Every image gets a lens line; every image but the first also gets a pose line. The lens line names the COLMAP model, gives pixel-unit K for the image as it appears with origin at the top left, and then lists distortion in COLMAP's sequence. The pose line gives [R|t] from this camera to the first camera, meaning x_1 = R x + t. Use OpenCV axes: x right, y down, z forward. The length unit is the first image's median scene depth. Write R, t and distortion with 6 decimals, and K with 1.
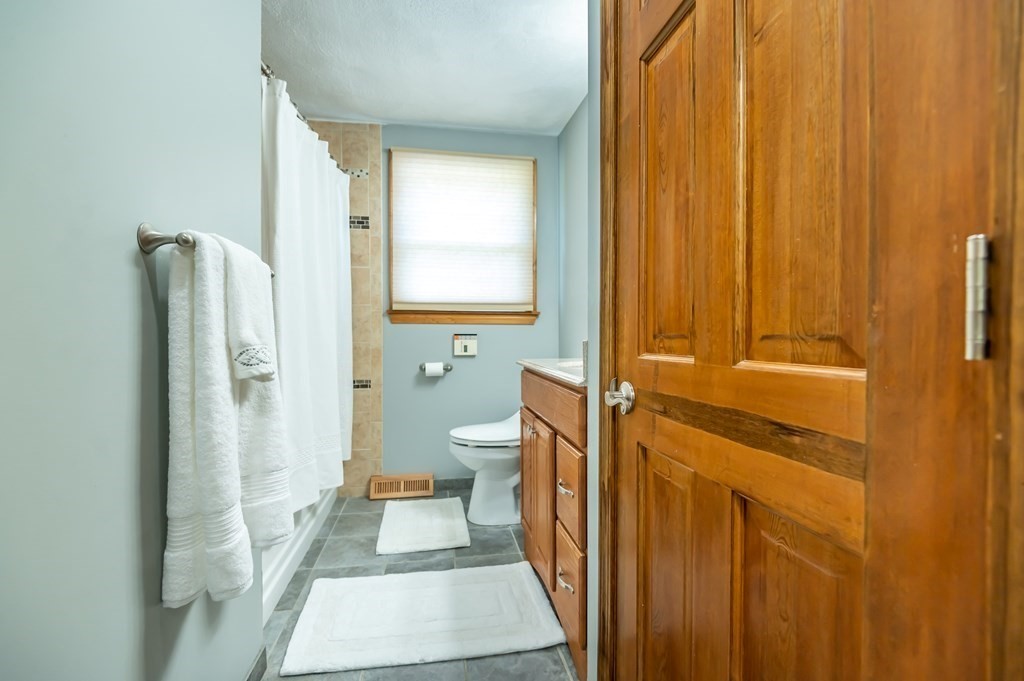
lens RADIAL K [[467.5, 0, 512.0], [0, 467.5, 341.7], [0, 0, 1]] dist [0.009411, -0.010856]
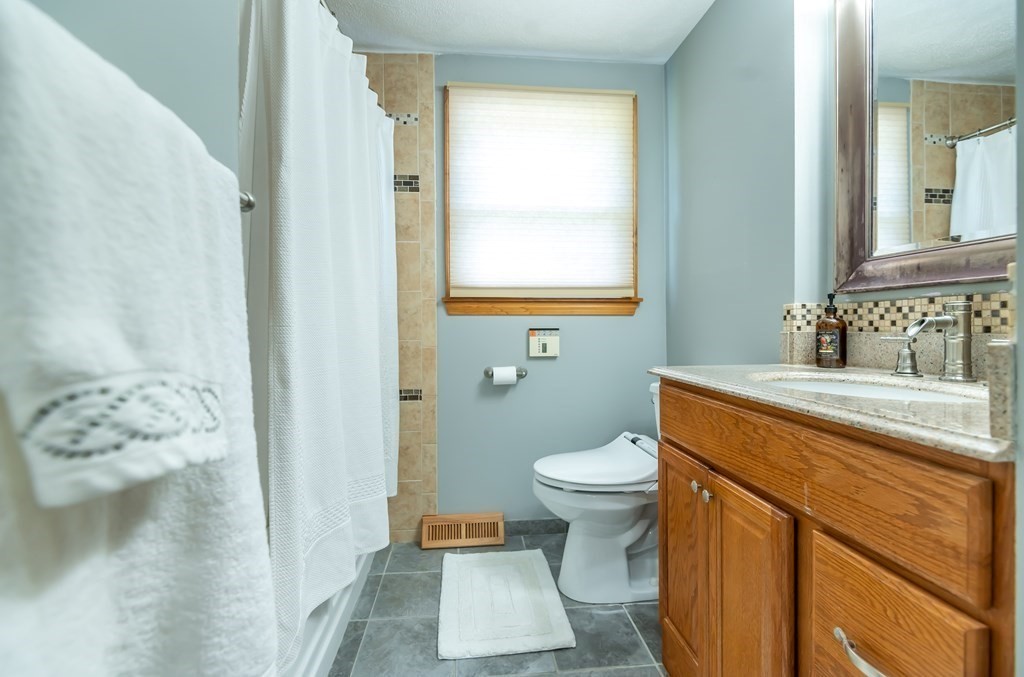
lens RADIAL K [[467.5, 0, 511.9], [0, 467.5, 333.8], [0, 0, 1]] dist [0.009411, -0.010856]
pose [[0.997285, -0.004685, -0.073492, -0.099544], [0.004377, 0.999981, -0.004353, -0.005020], [0.073511, 0.004020, 0.997286, 0.251241]]
